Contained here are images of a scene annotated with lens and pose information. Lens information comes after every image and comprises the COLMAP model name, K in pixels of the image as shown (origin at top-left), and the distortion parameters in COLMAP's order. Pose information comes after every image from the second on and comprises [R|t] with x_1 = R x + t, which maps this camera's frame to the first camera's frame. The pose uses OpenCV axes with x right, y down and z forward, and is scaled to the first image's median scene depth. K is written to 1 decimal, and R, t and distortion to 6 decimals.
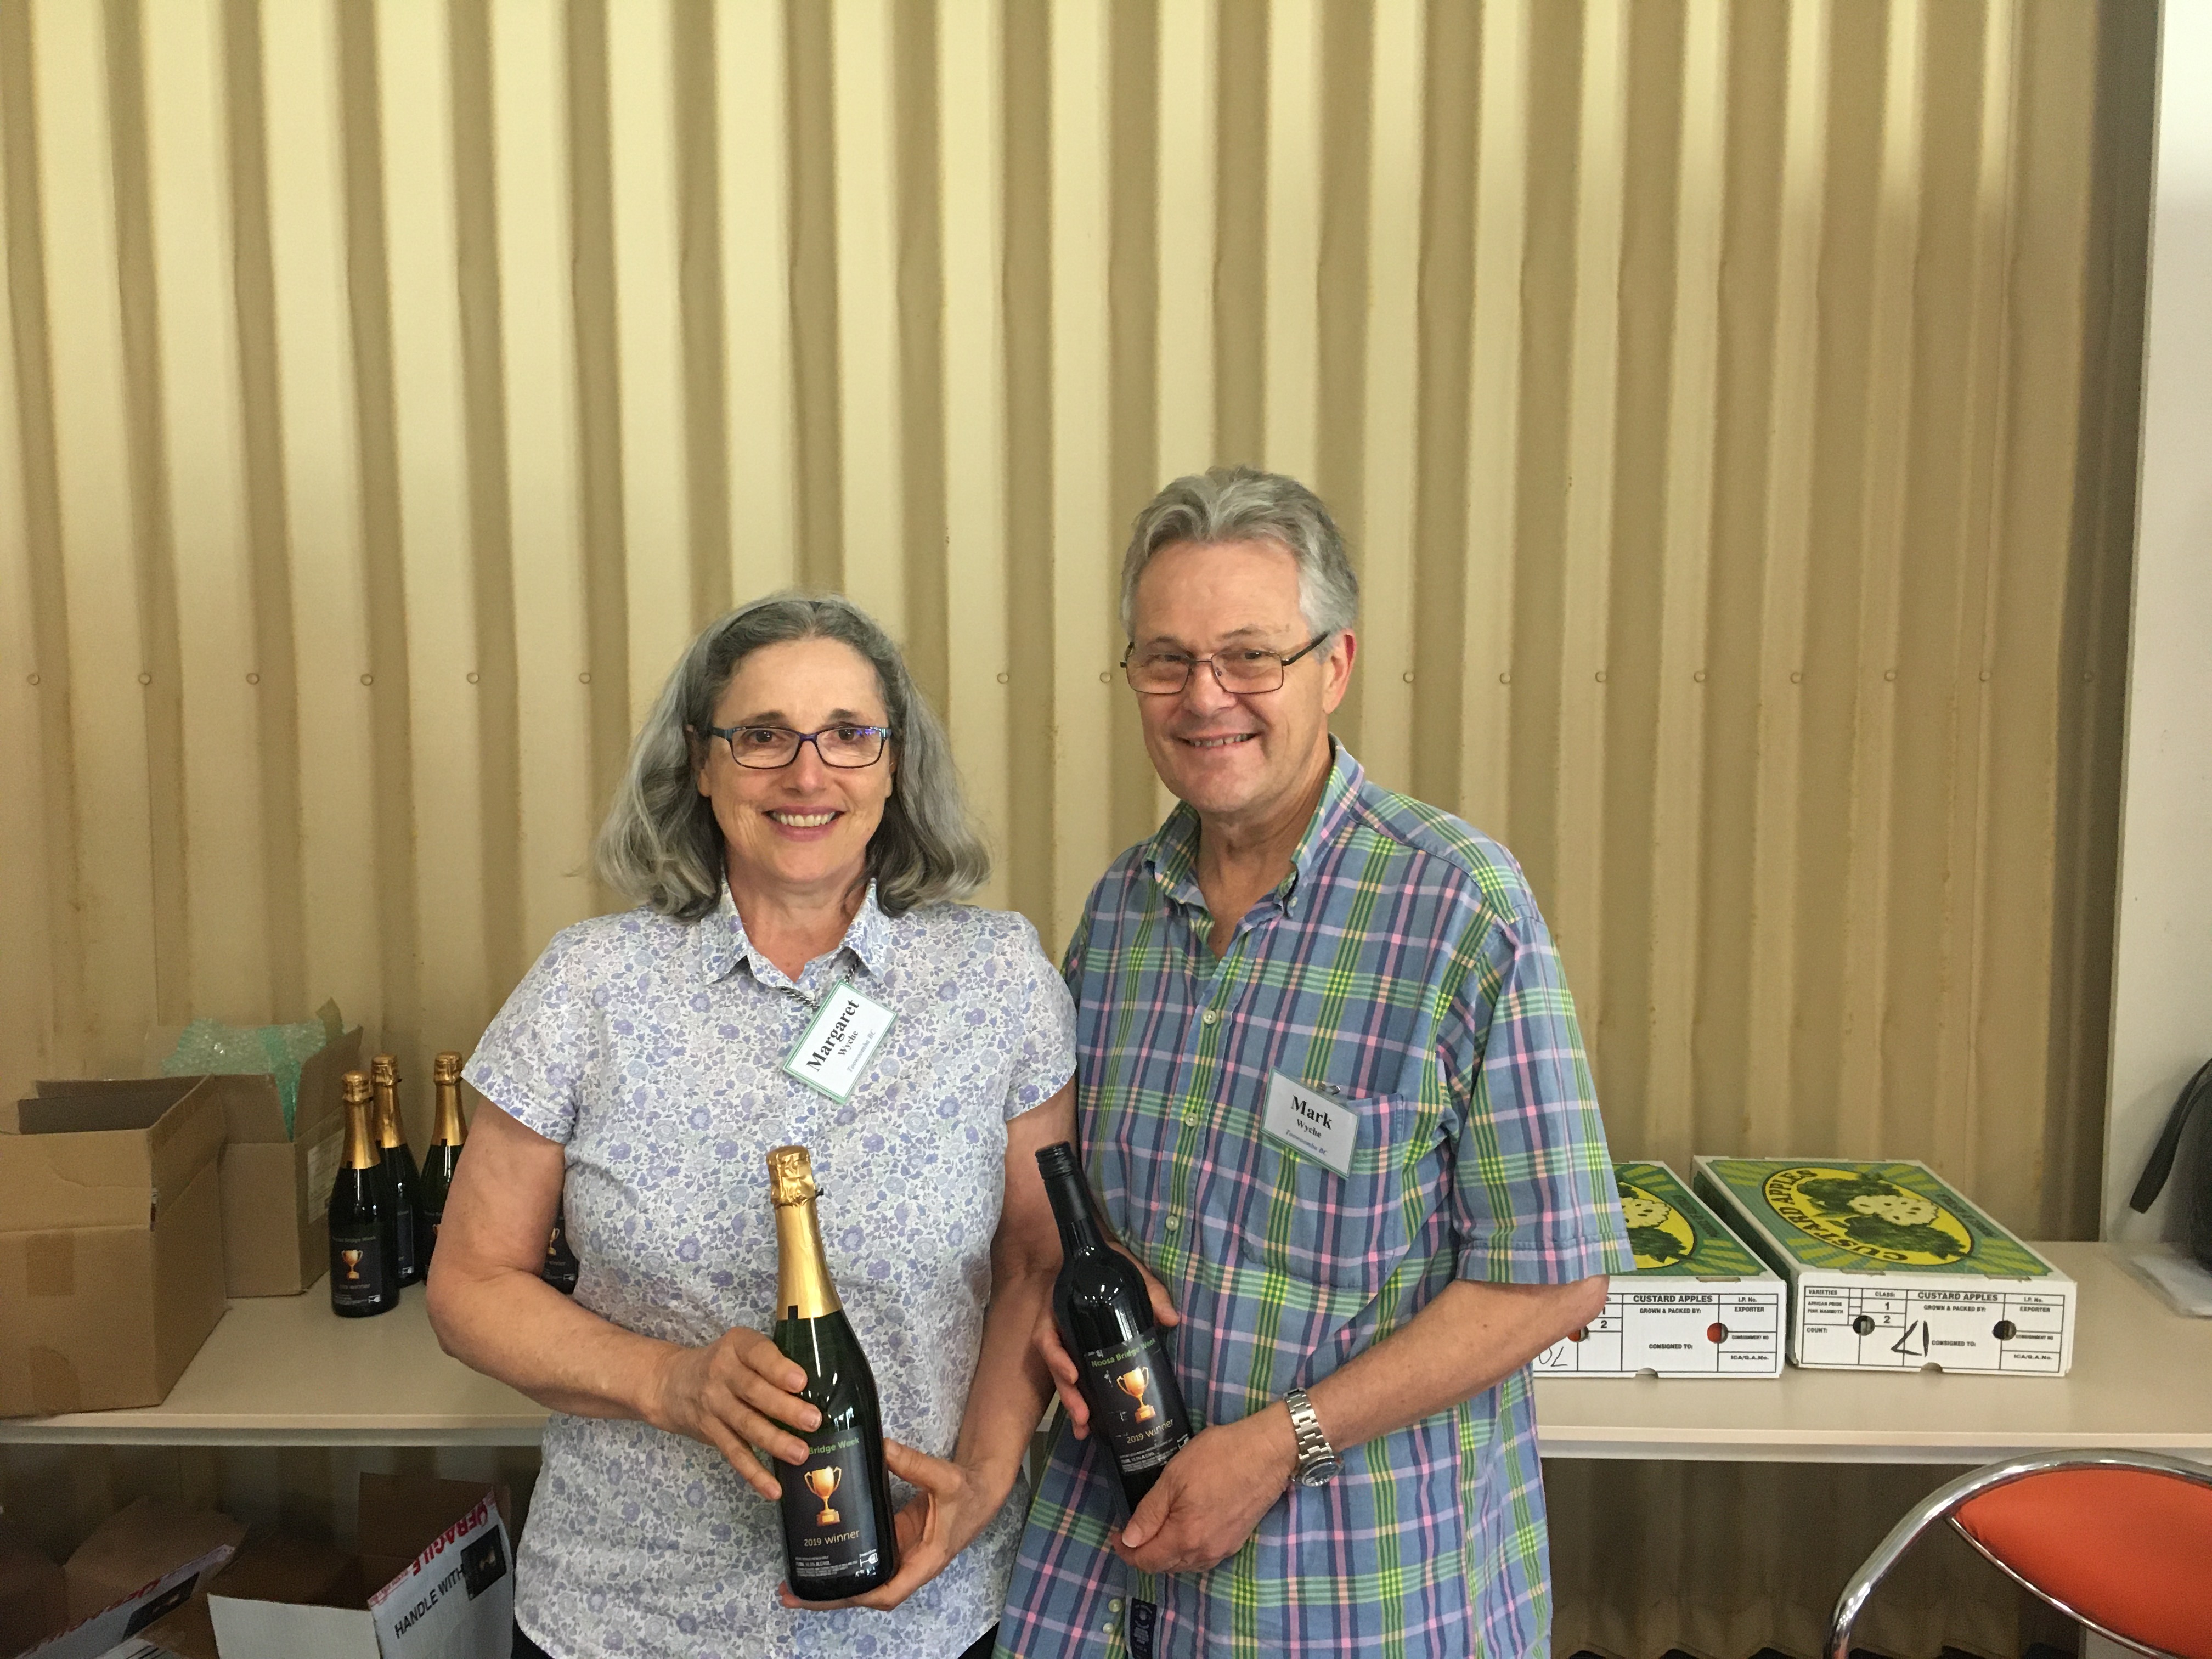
lens RADIAL K [[1886.2, 0, 1105.1], [0, 1886.2, 819.5], [0, 0, 1]] dist [0.093505, -0.119618]
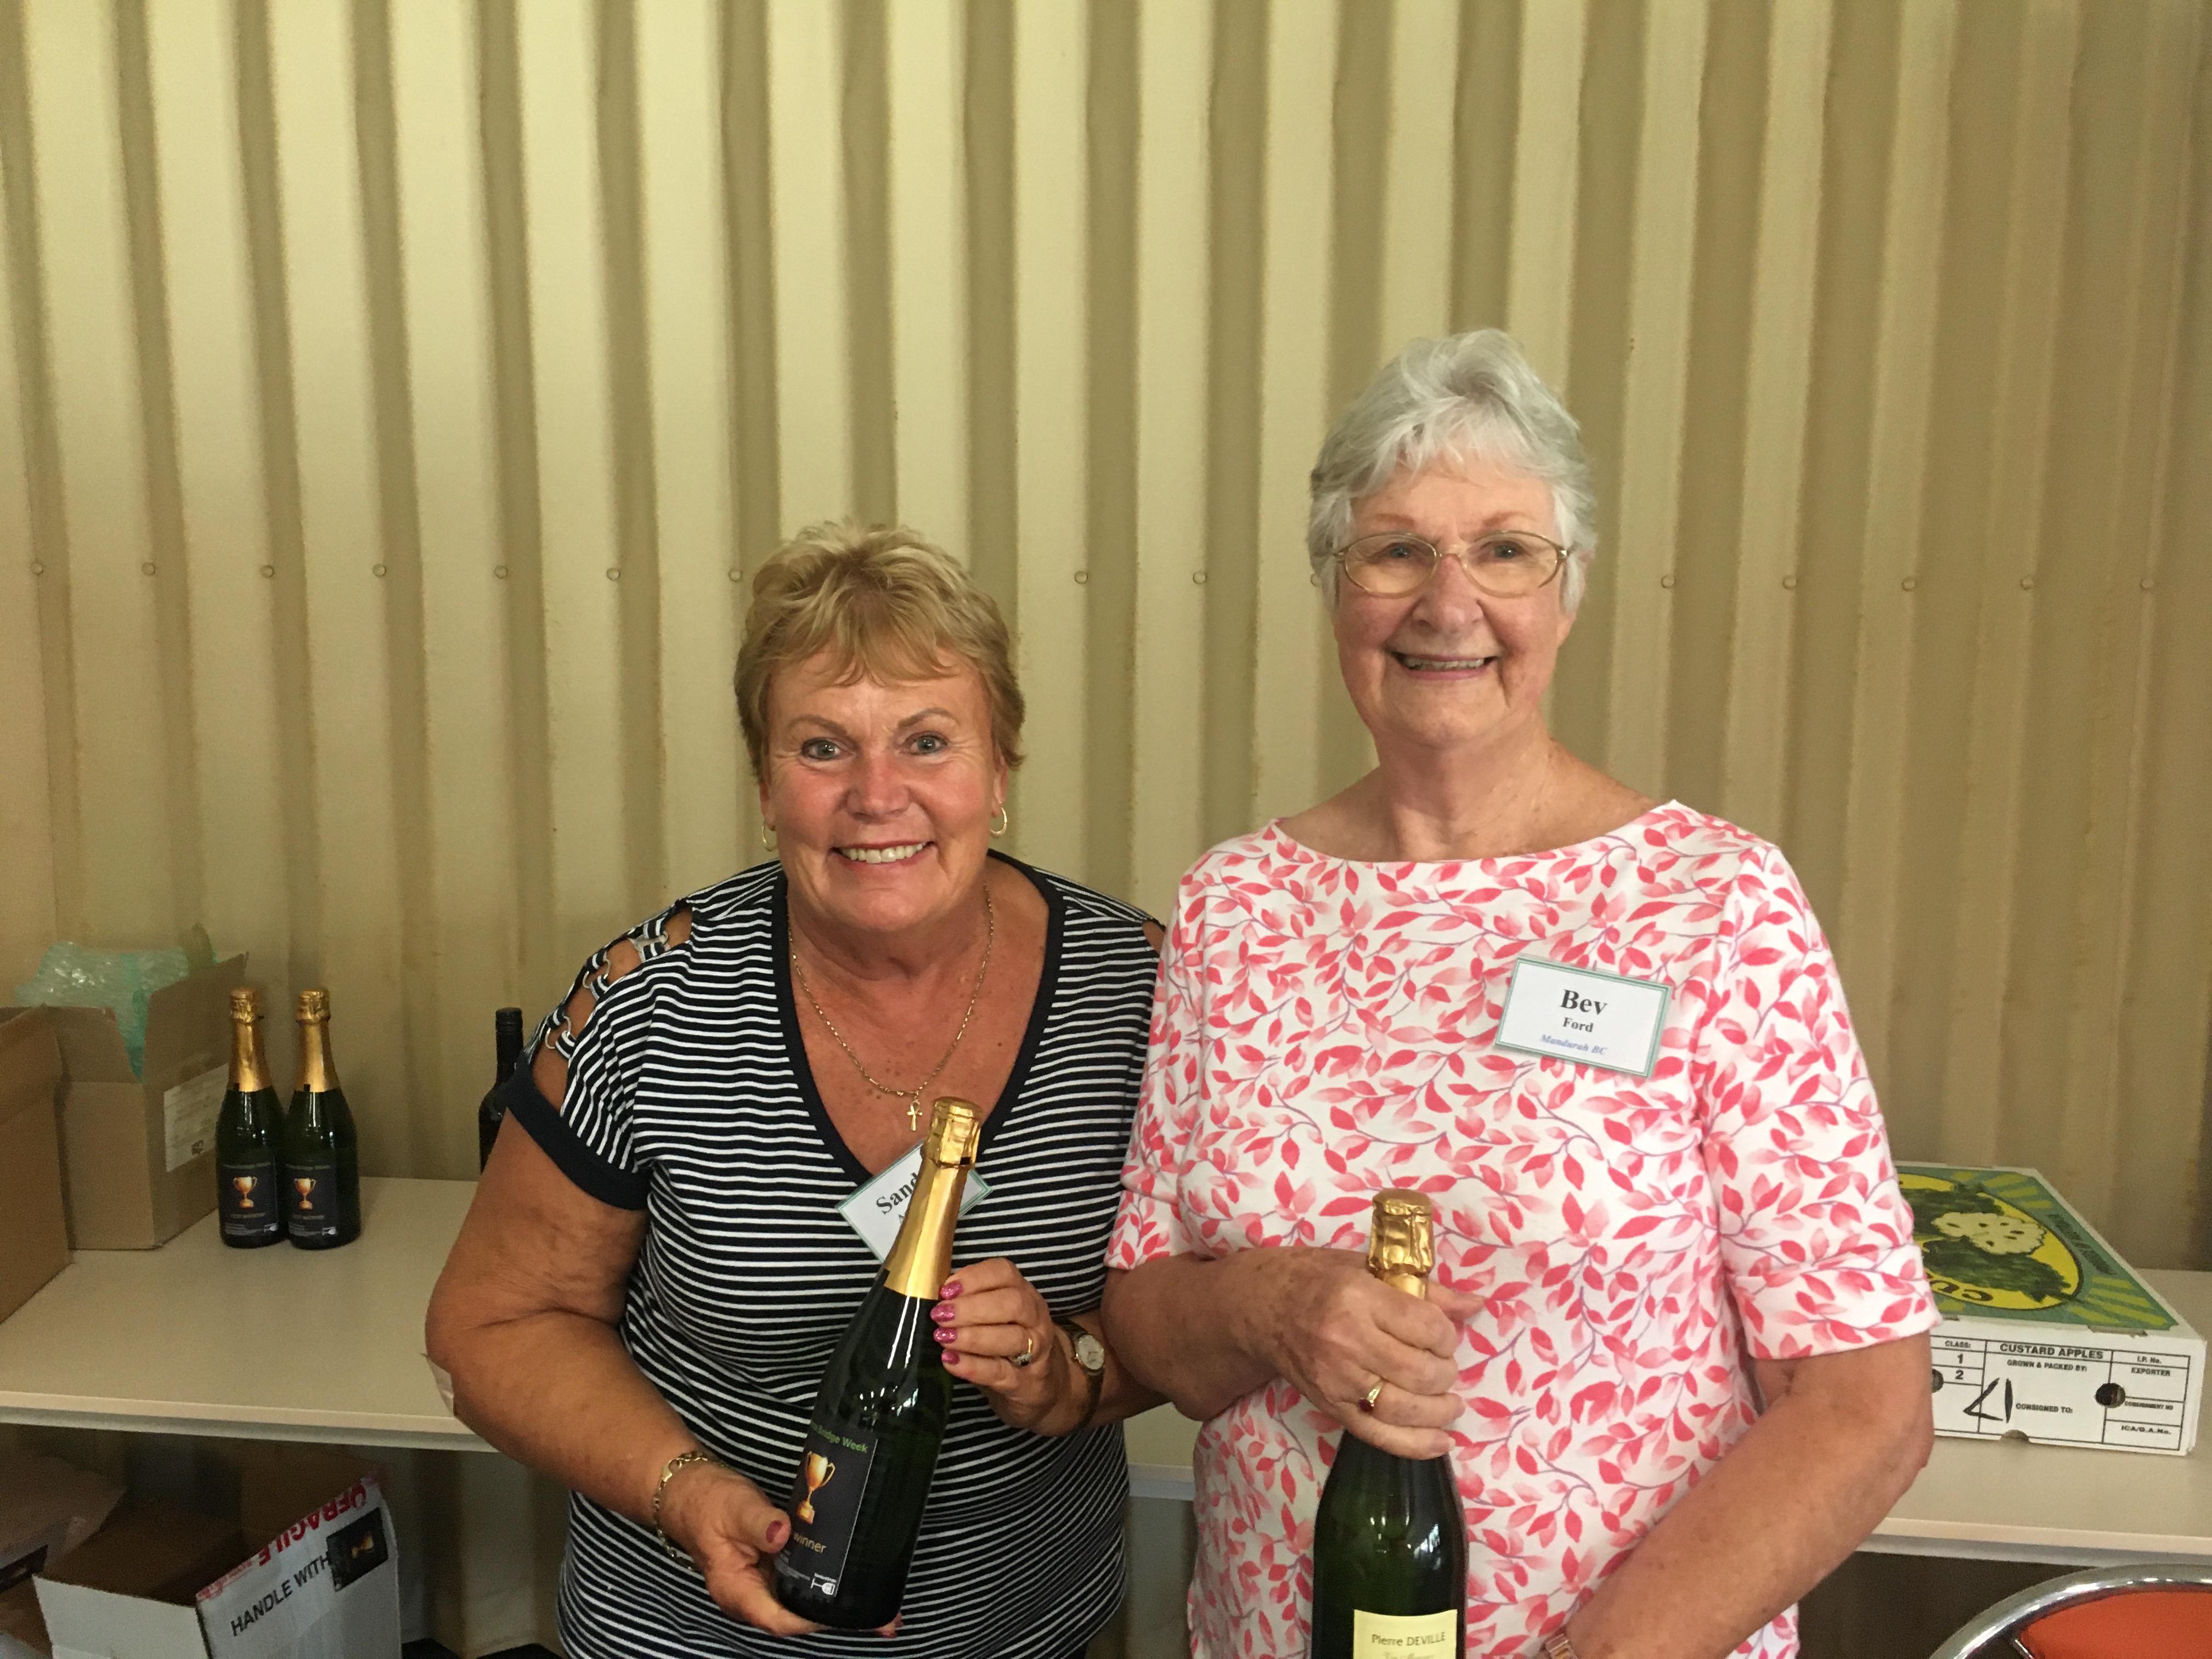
lens RADIAL K [[1886.2, 0, 1109.3], [0, 1886.2, 815.8], [0, 0, 1]] dist [0.093505, -0.119618]
pose [[0.994787, 0.021603, -0.099657, 0.115003], [-0.017554, 0.998991, 0.041330, -0.002084], [0.100449, -0.039365, 0.994163, 0.152013]]
